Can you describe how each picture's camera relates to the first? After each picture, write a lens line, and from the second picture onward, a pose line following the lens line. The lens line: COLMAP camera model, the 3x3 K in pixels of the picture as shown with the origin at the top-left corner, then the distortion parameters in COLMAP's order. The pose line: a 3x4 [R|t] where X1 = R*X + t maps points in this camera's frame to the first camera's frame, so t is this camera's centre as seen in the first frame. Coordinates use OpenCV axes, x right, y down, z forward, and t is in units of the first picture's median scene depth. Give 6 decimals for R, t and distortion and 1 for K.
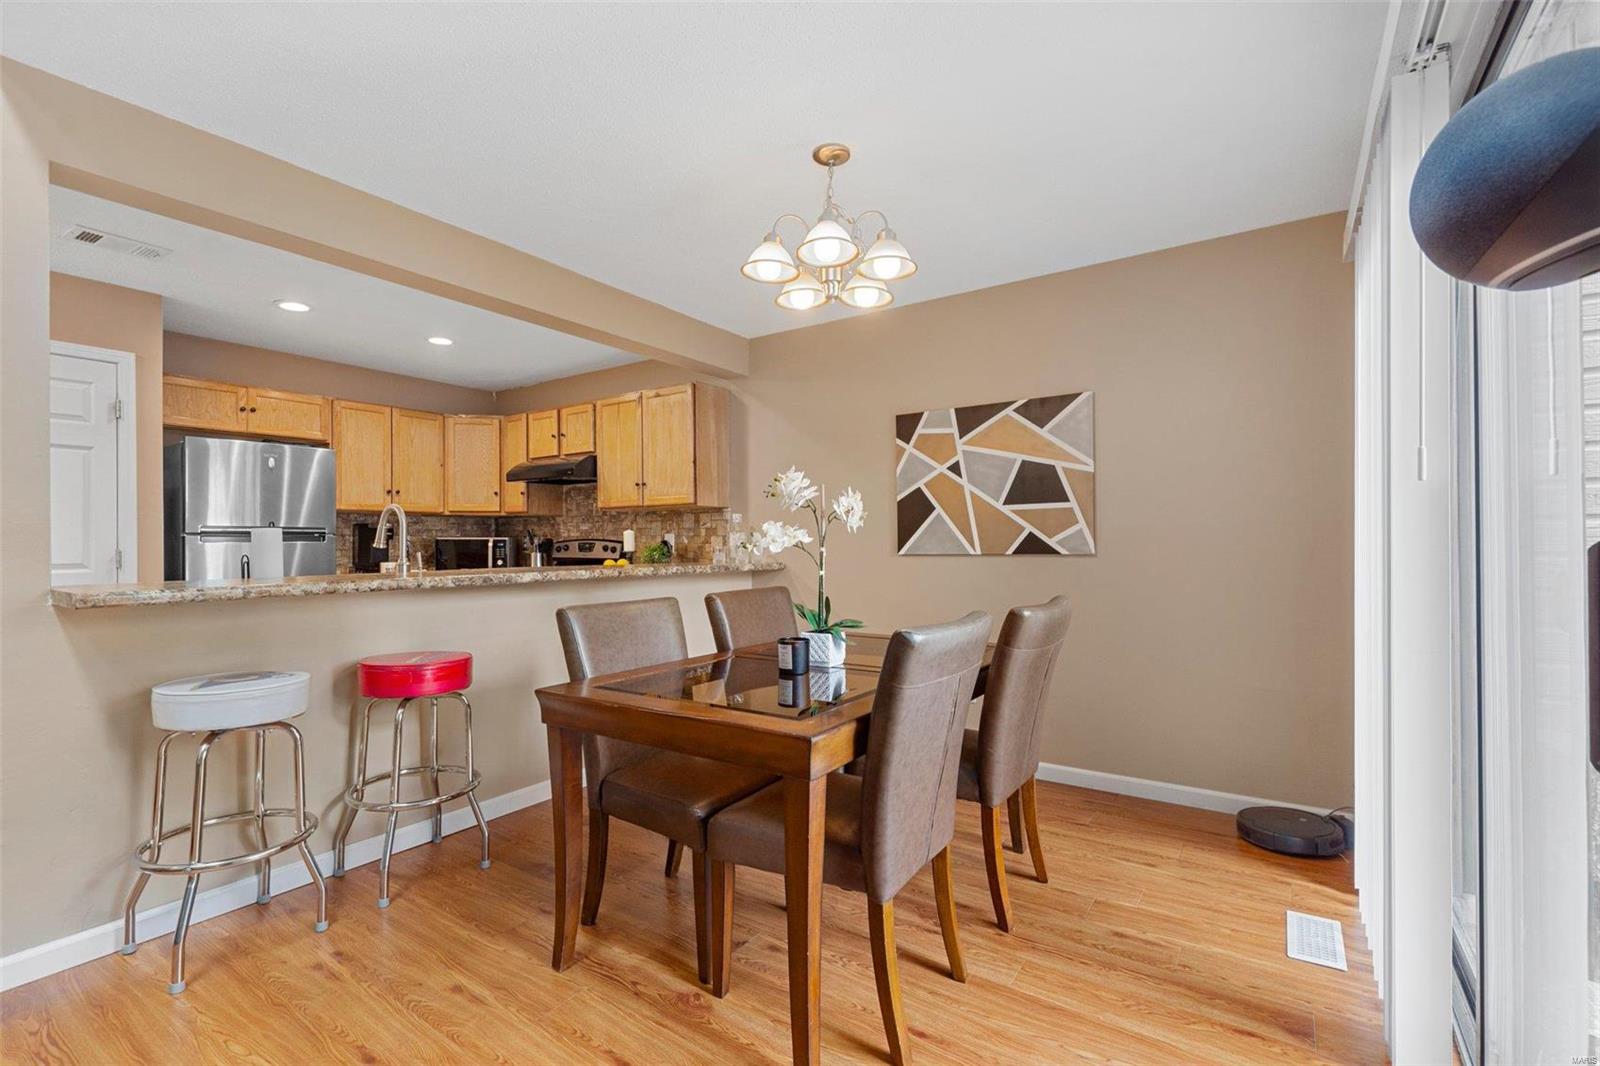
lens RADIAL K [[692.7, 0, 807.2], [0, 692.7, 536.2], [0, 0, 1]] dist [0.002327, 0.000080]
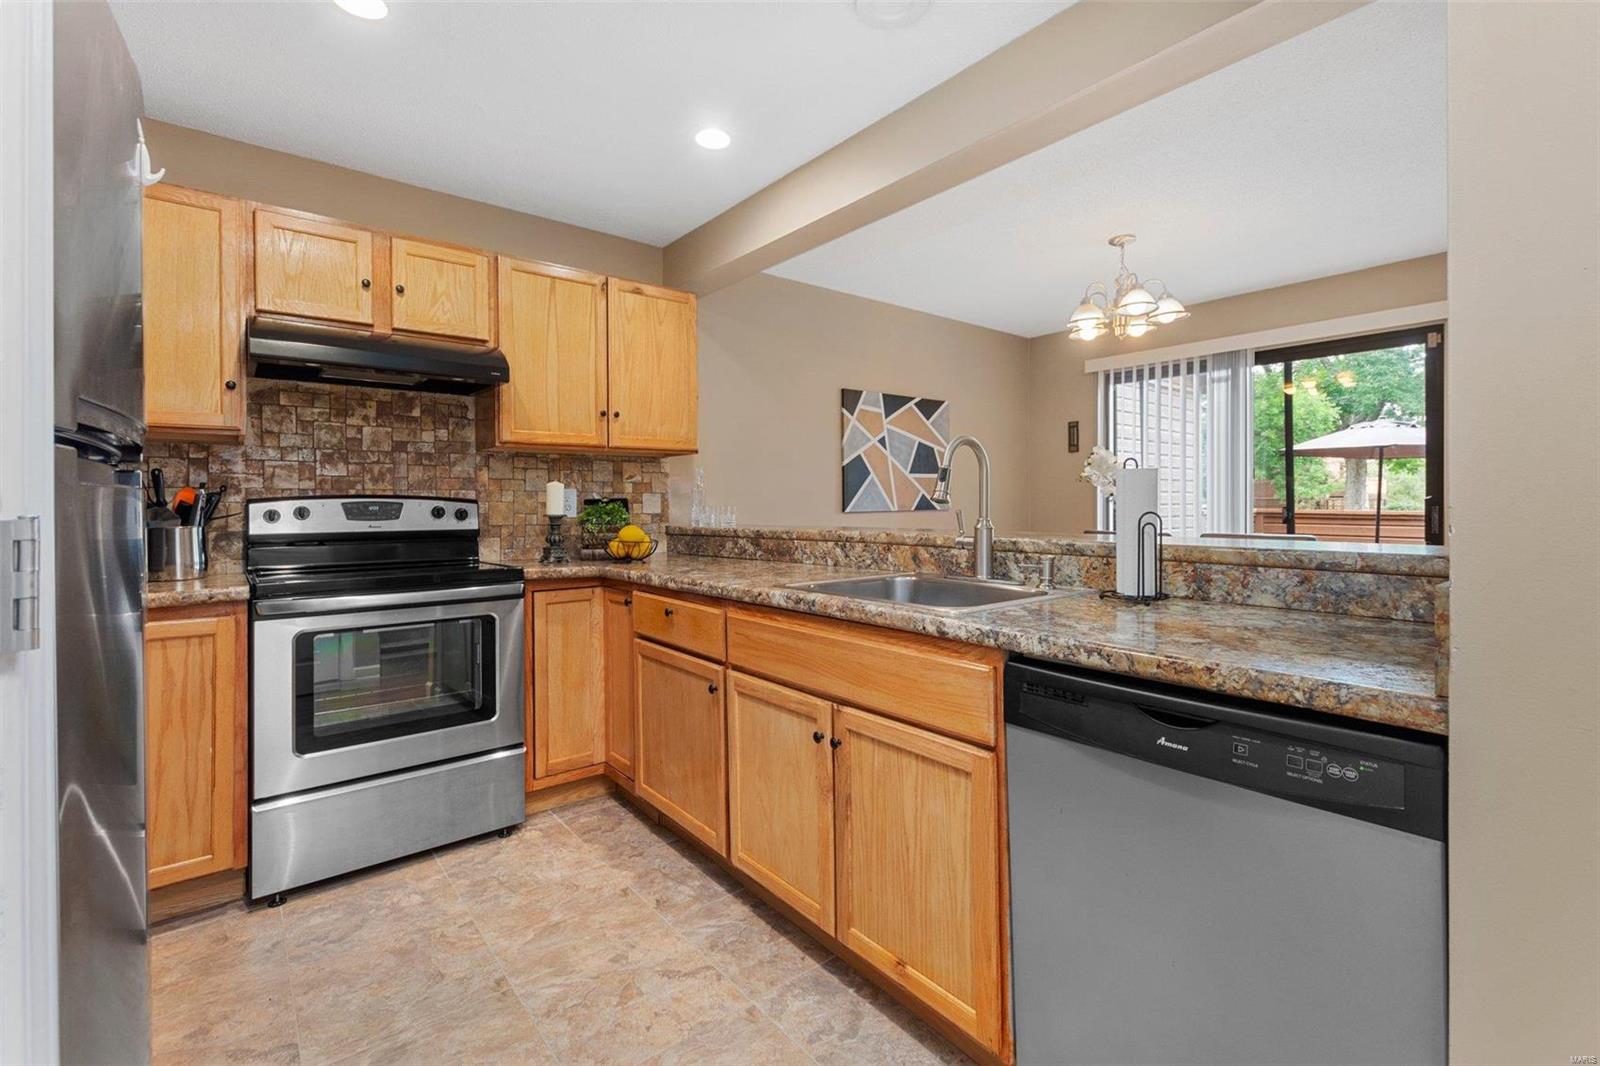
lens RADIAL K [[702.6, 0, 793.2], [0, 702.6, 503.2], [0, 0, 1]] dist [0.002681, -0.000096]
pose [[0.294538, 0.002853, 0.955635, -0.960869], [-0.001433, 0.999996, -0.002544, 0.014254], [-0.955639, -0.000620, 0.294541, 0.724741]]
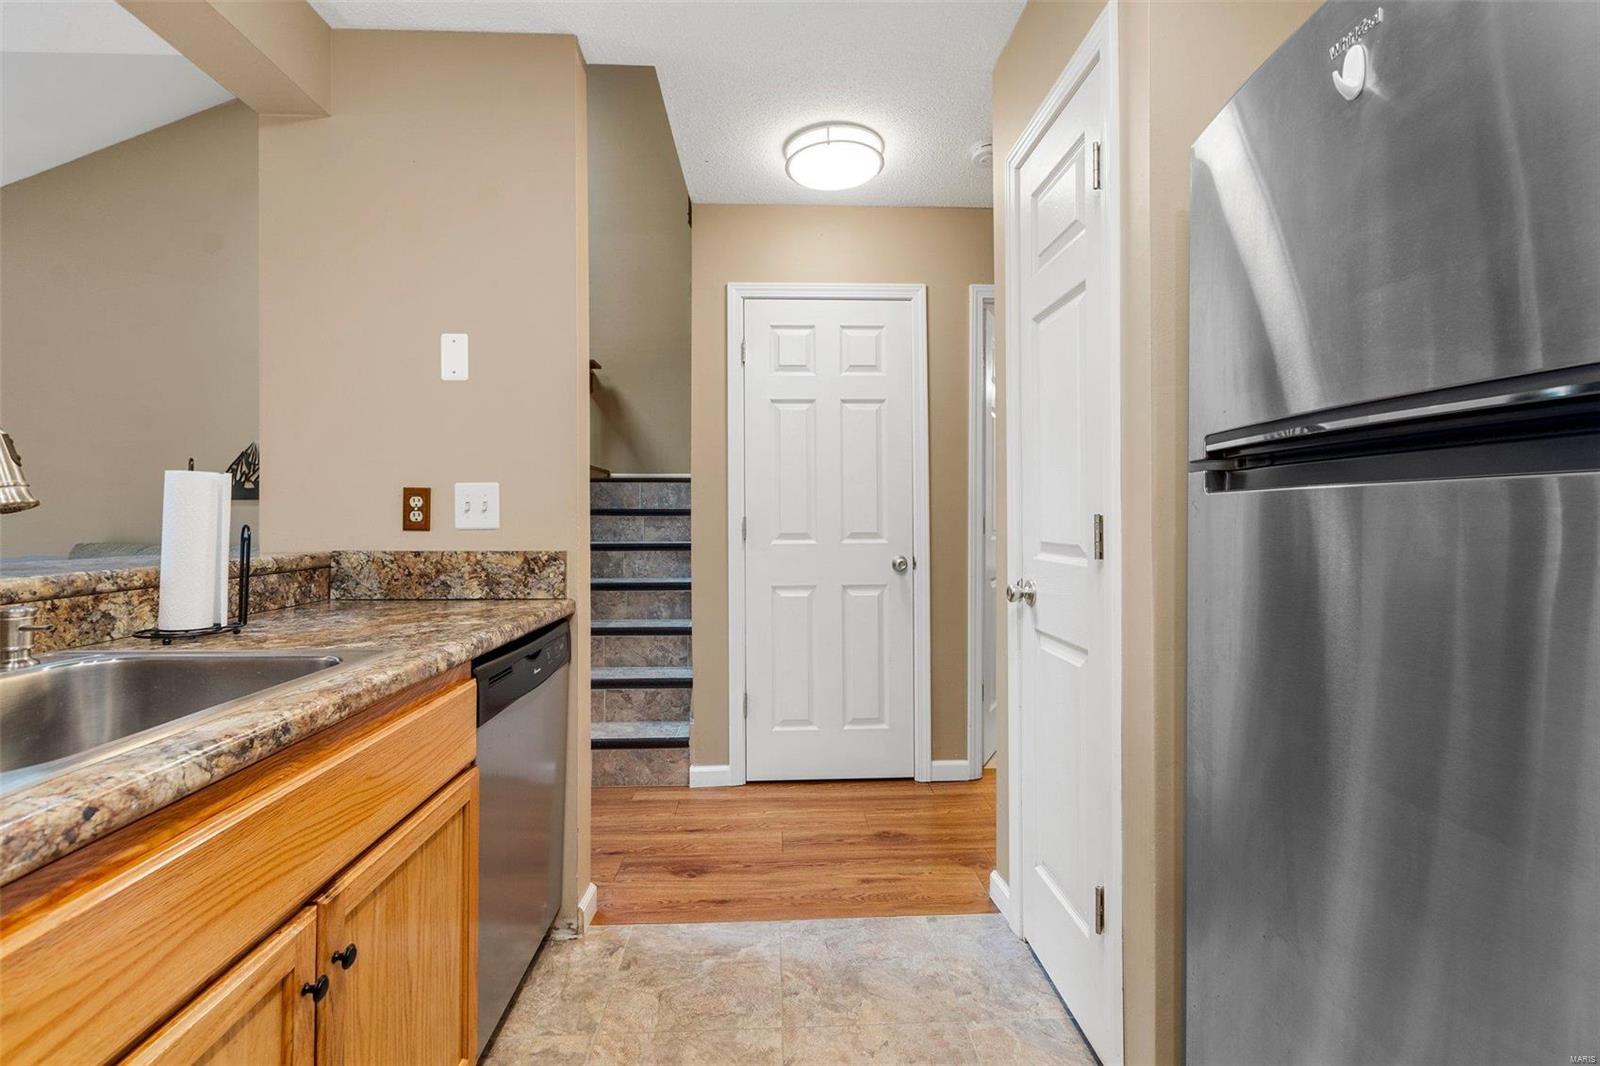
lens RADIAL K [[702.2, 0, 797.7], [0, 702.2, 537.8], [0, 0, 1]] dist [0.001058, 0.000104]
pose [[-0.804084, 0.025968, -0.593949, -0.533160], [0.010024, 0.999496, 0.030127, 0.016282], [0.594432, 0.018271, -0.803938, 1.096802]]
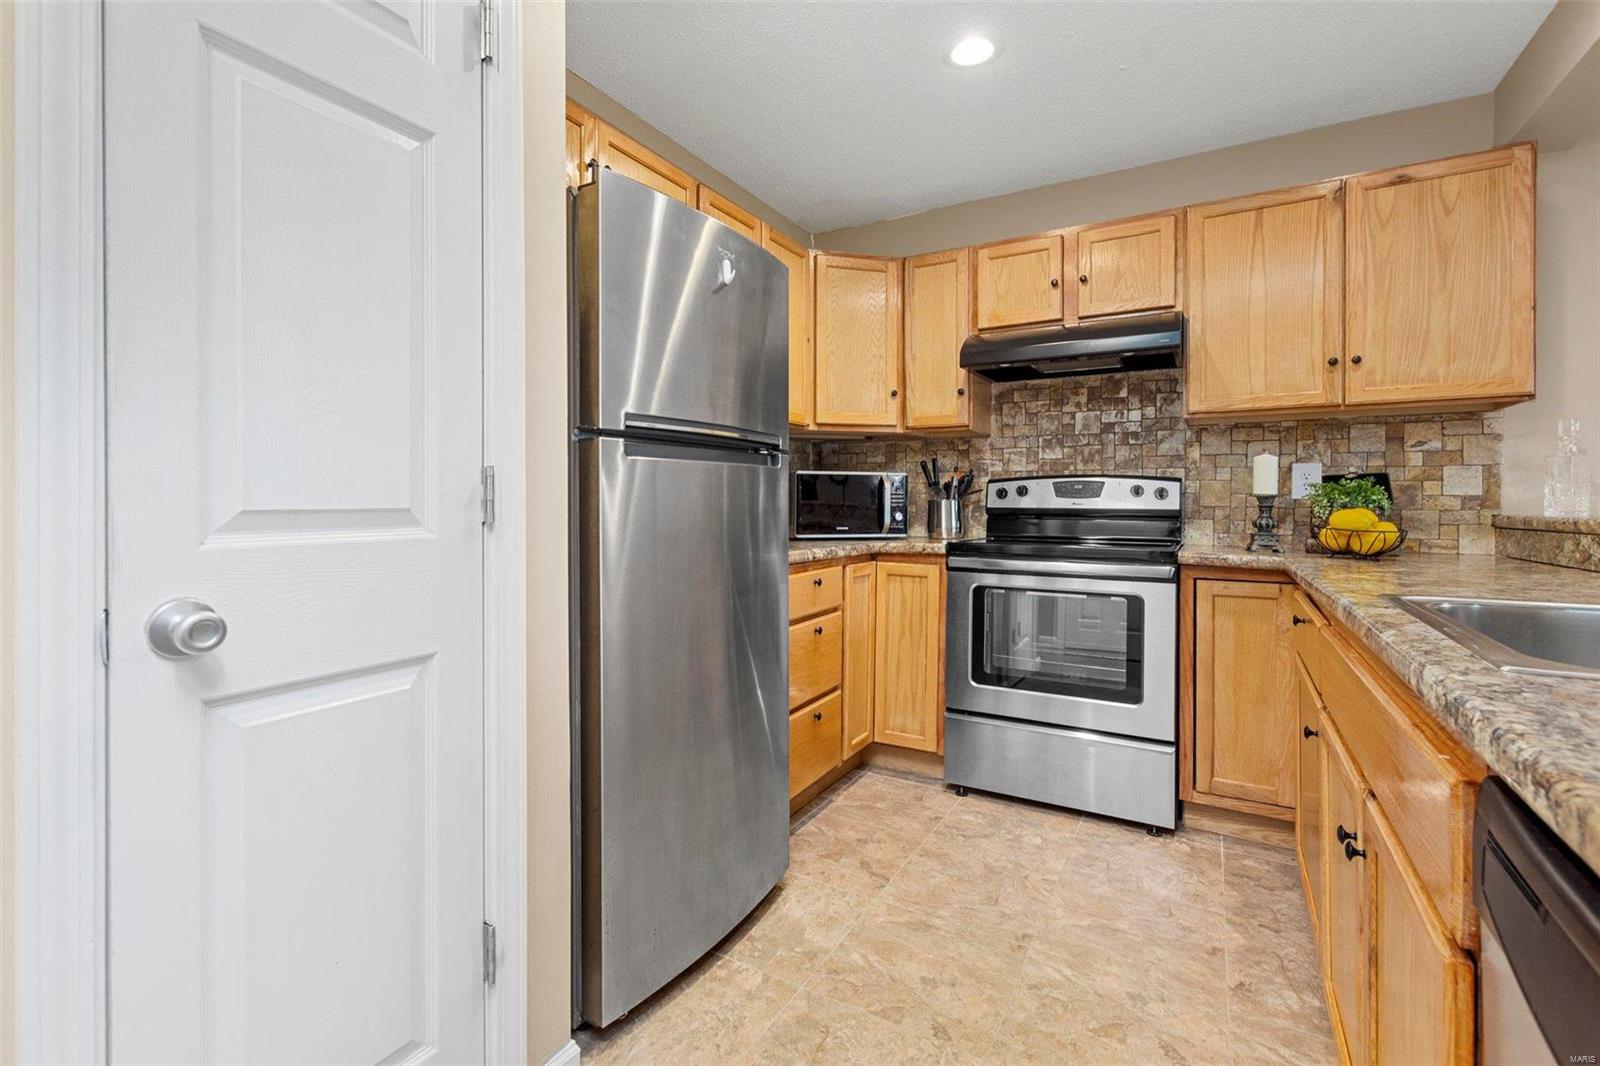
lens RADIAL K [[716.8, 0, 798.4], [0, 716.8, 503.4], [0, 0, 1]] dist [0.002443, 0.000114]
pose [[0.997841, 0.004645, 0.065507, -0.769639], [-0.005489, 0.999904, 0.012698, 0.027585], [-0.065442, -0.013030, 0.997771, 0.577891]]
